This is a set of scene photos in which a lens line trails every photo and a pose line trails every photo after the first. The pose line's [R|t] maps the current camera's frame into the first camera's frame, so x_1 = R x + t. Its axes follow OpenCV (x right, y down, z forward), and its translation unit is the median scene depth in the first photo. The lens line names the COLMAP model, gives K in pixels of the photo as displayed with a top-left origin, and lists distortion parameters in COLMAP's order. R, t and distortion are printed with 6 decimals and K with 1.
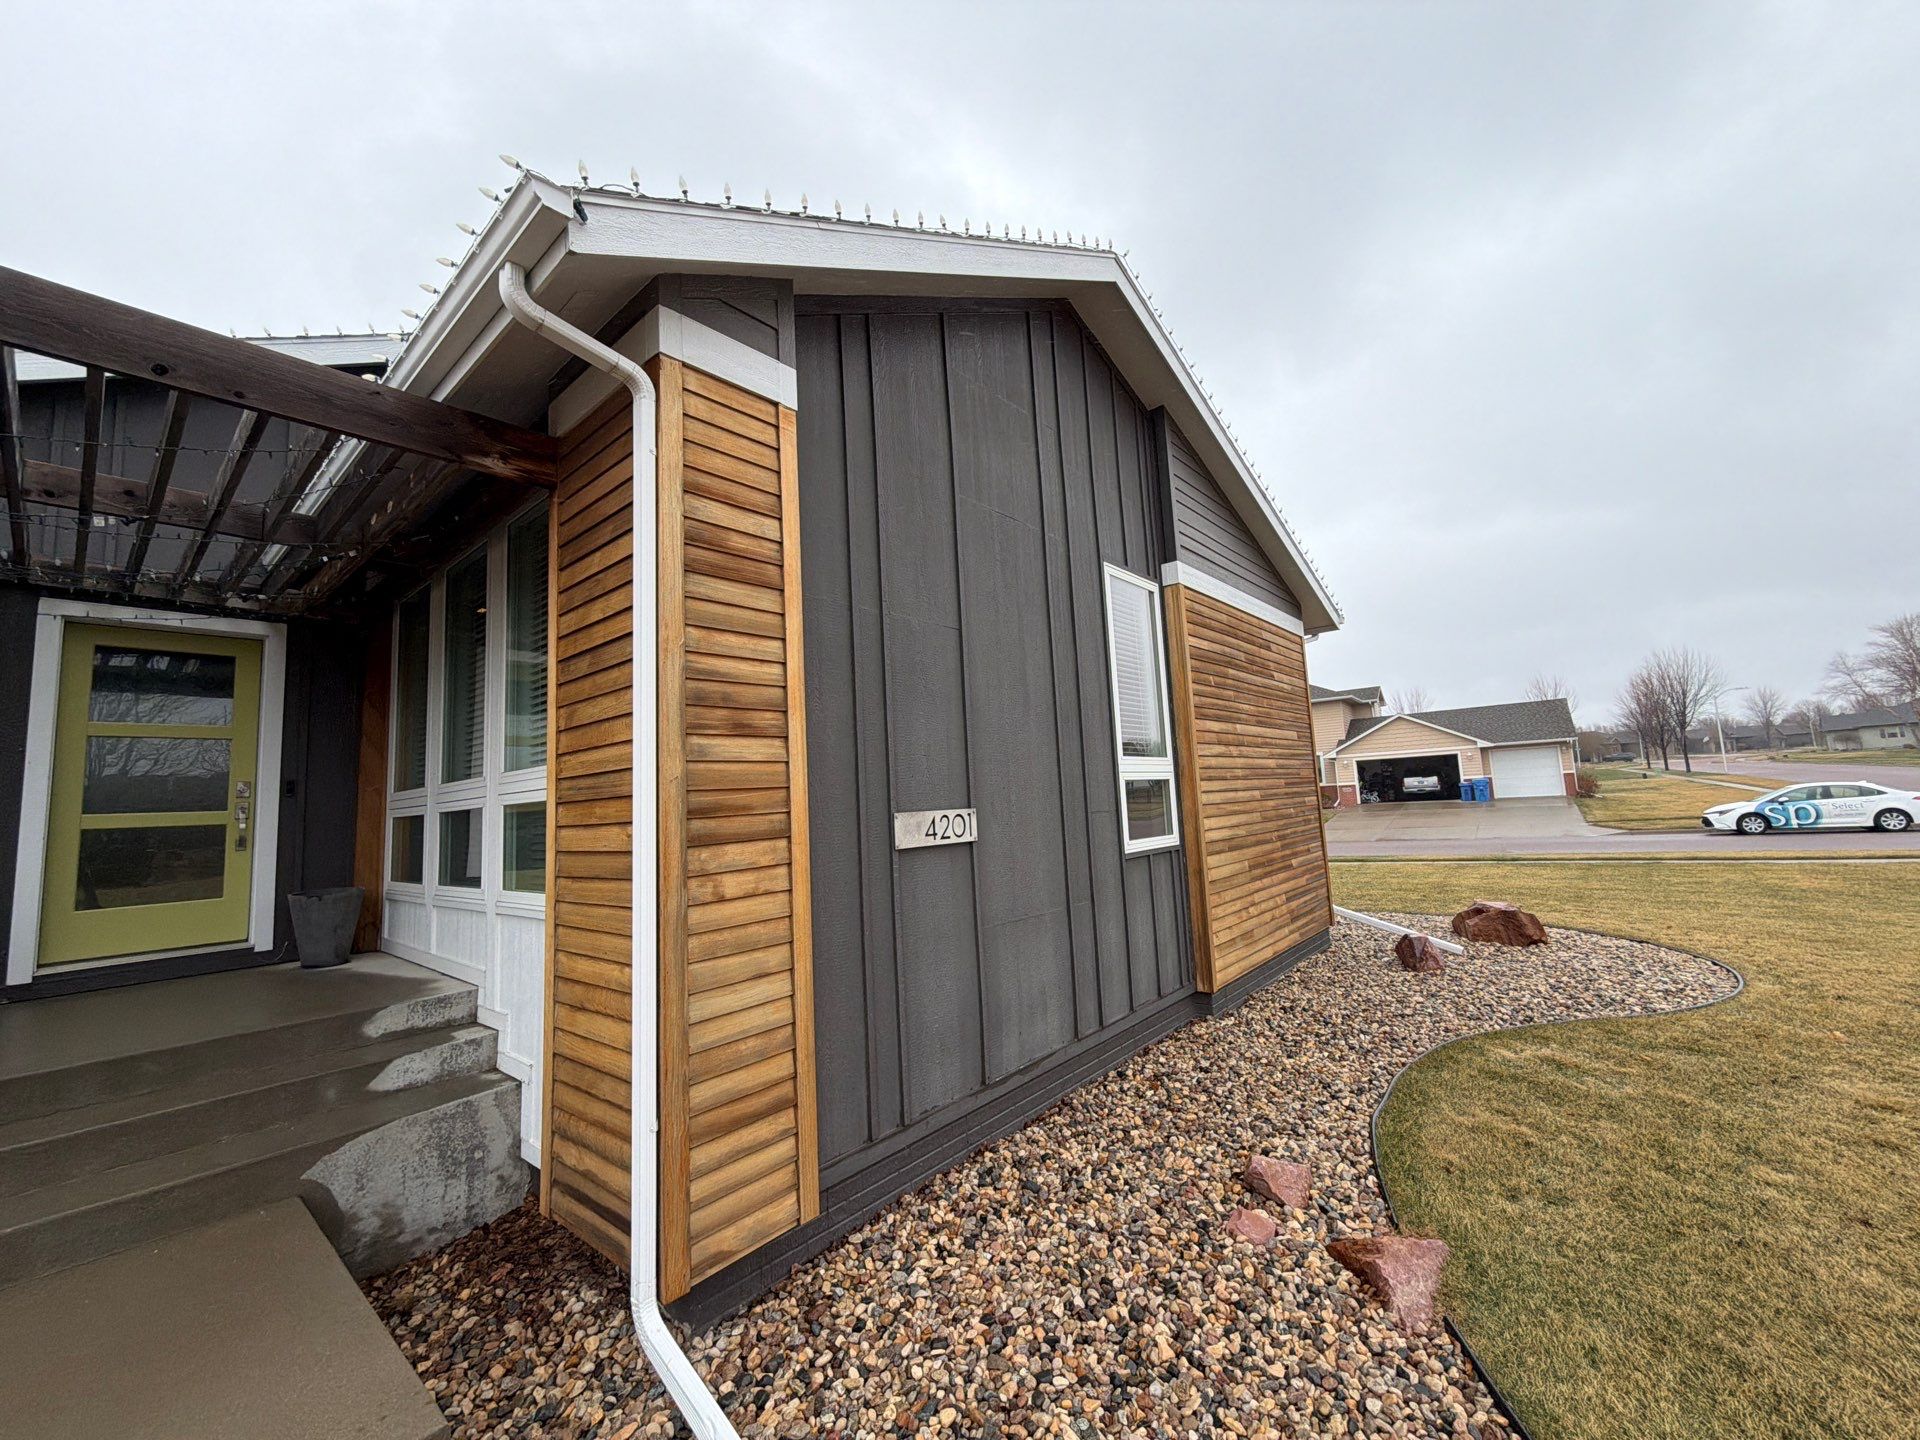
lens RADIAL K [[754.2, 0, 952.0], [0, 754.2, 719.7], [0, 0, 1]] dist [-0.002635, -0.000119]
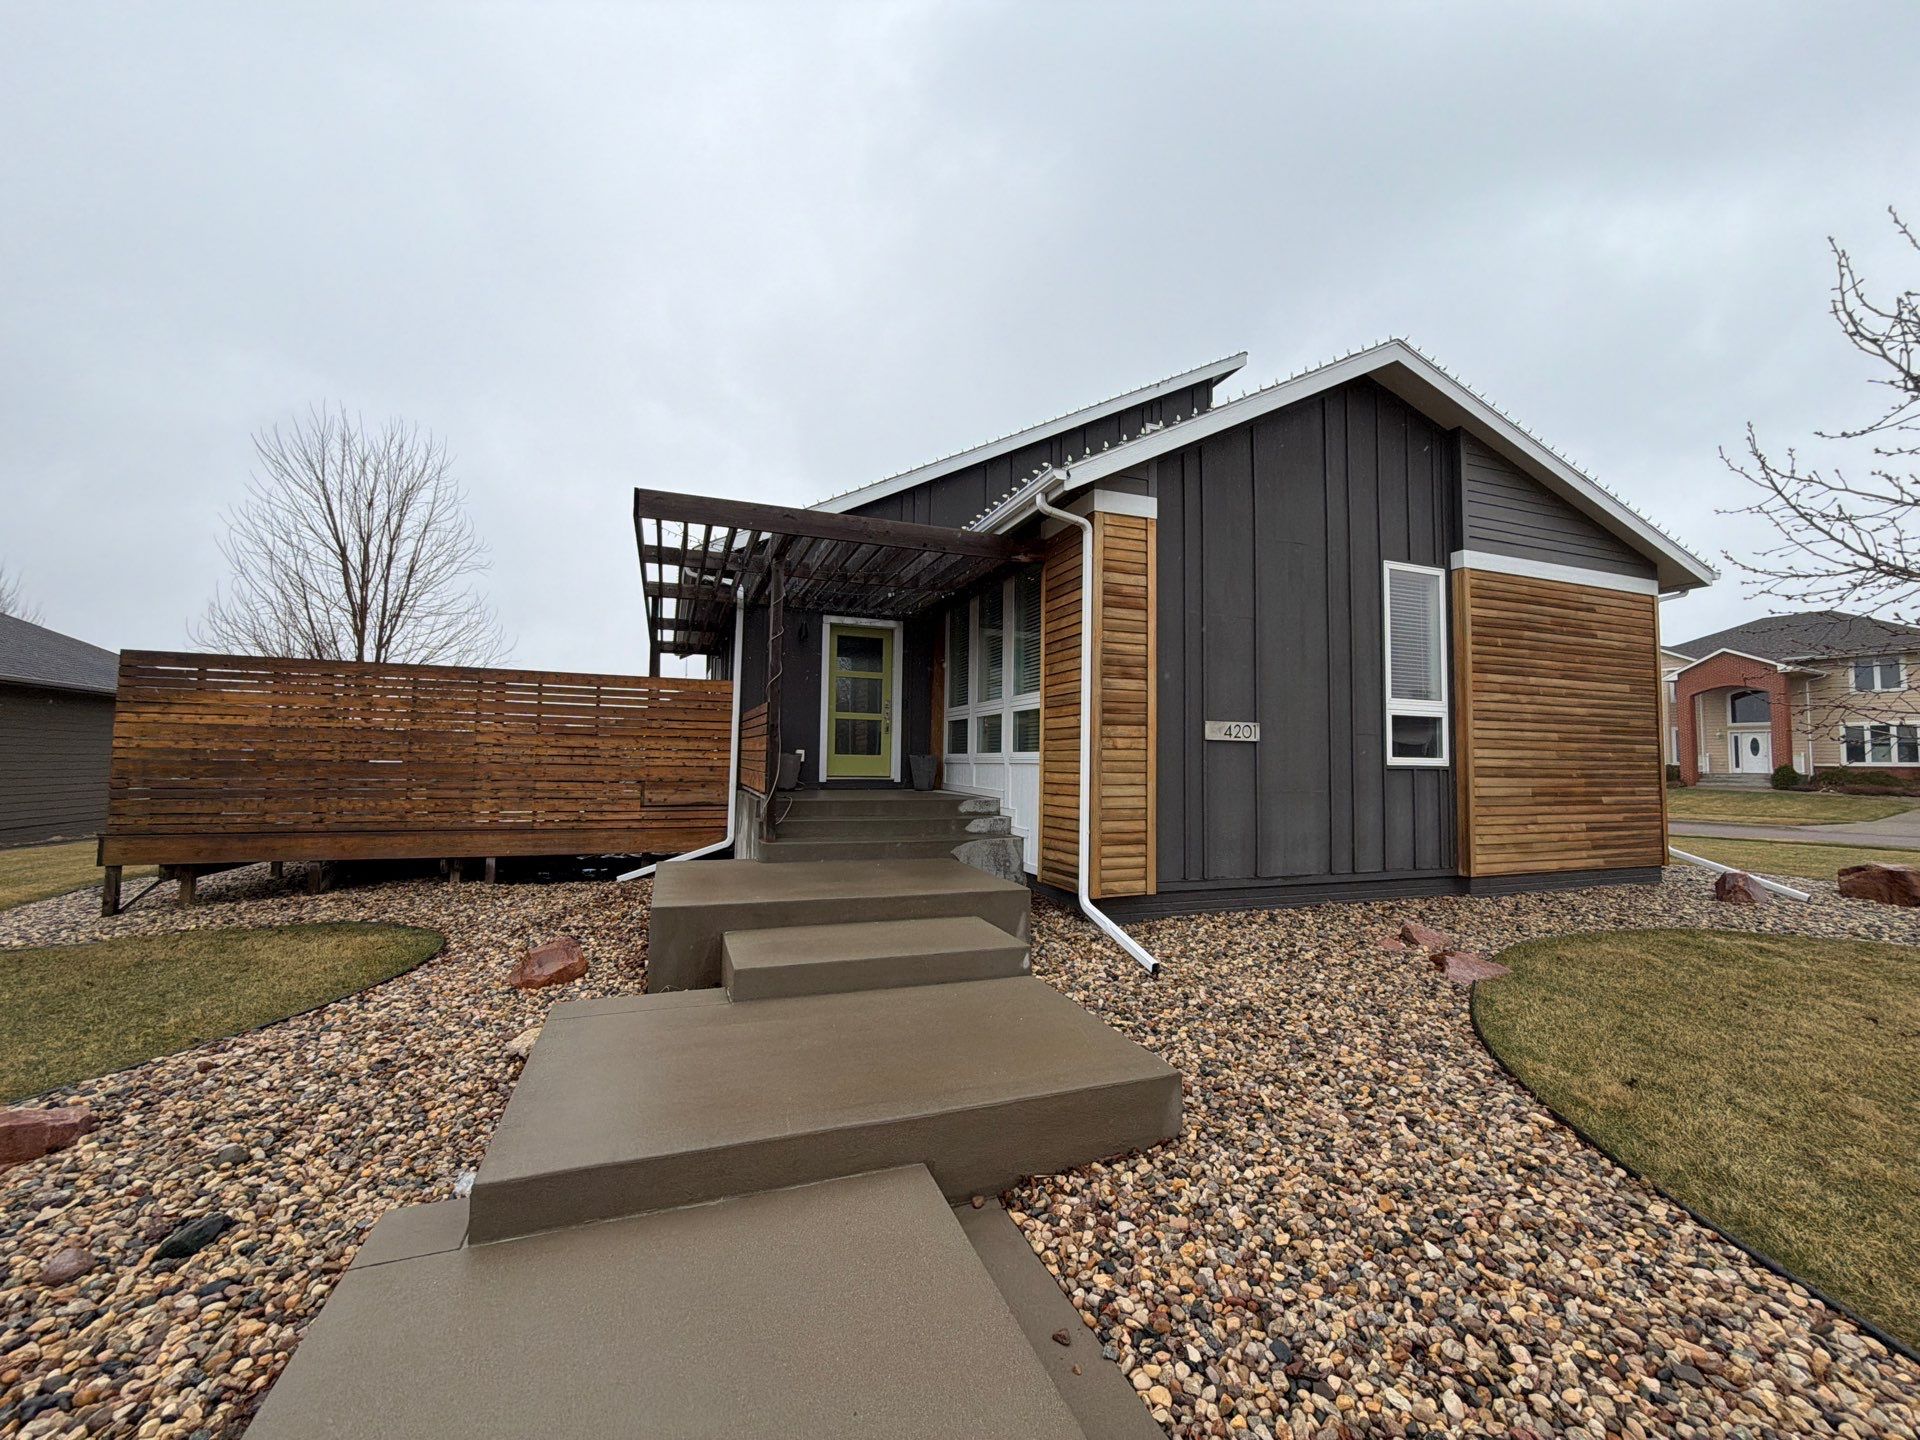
lens RADIAL K [[752.1, 0, 960.0], [0, 752.1, 720.0], [0, 0, 1]] dist [-0.001223, 0.000198]
pose [[0.876859, 0.037249, -0.479303, 0.287678], [-0.006003, 0.997765, 0.066558, -0.000293], [0.480711, -0.055484, 0.875122, -0.948377]]
